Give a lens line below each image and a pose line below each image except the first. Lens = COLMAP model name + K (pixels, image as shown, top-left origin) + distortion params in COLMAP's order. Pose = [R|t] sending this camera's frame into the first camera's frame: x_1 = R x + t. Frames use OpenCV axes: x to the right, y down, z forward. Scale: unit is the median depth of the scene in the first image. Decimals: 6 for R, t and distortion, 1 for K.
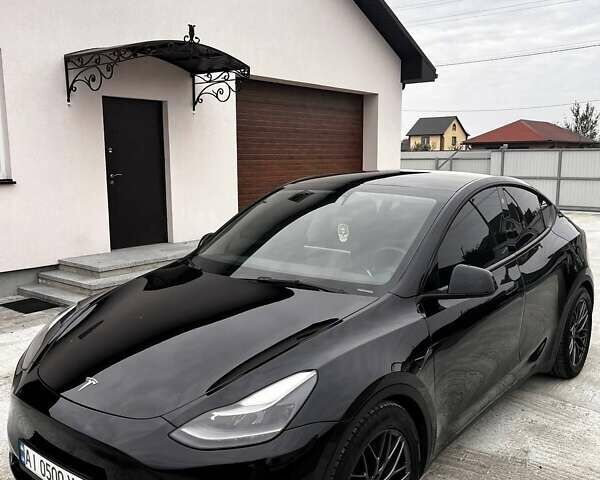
lens RADIAL K [[586.3, 0, 282.7], [0, 586.3, 248.0], [0, 0, 1]] dist [0.026702, -0.010145]
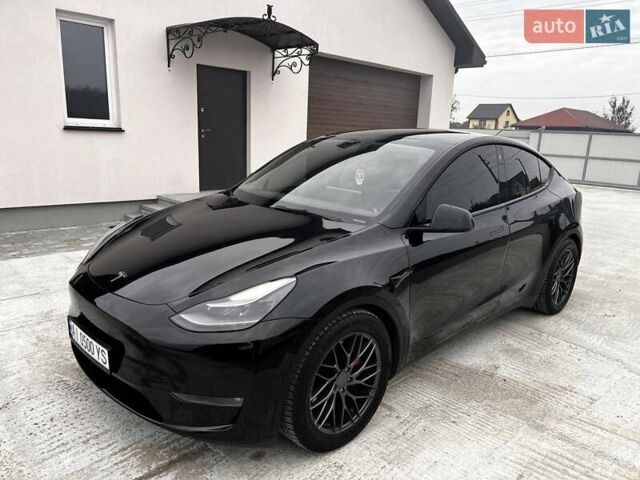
lens RADIAL K [[470.4, 0, 320.0], [0, 470.4, 240.0], [0, 0, 1]] dist [0.037803, -0.046079]
pose [[0.994967, 0.068045, -0.073560, 0.052089], [-0.062337, 0.995058, 0.077290, 0.016695], [0.078456, -0.072315, 0.994291, 0.015260]]
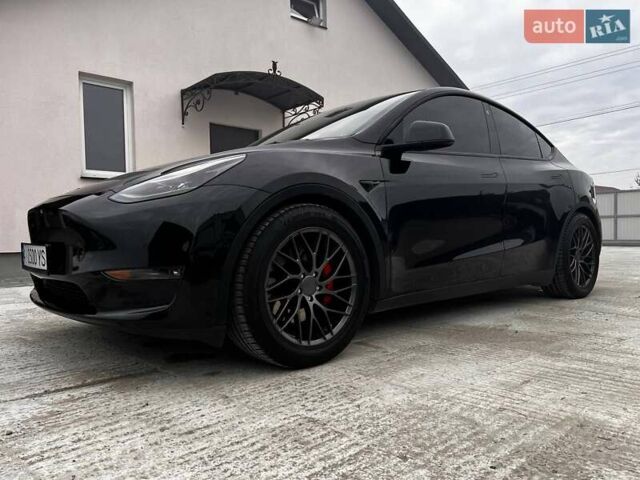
lens RADIAL K [[470.4, 0, 320.0], [0, 470.4, 240.0], [0, 0, 1]] dist [0.037803, -0.046079]
pose [[0.988892, -0.004642, -0.148562, 0.099342], [-0.014626, 0.991622, -0.128340, 0.146226], [0.147913, 0.129087, 0.980540, 0.049898]]
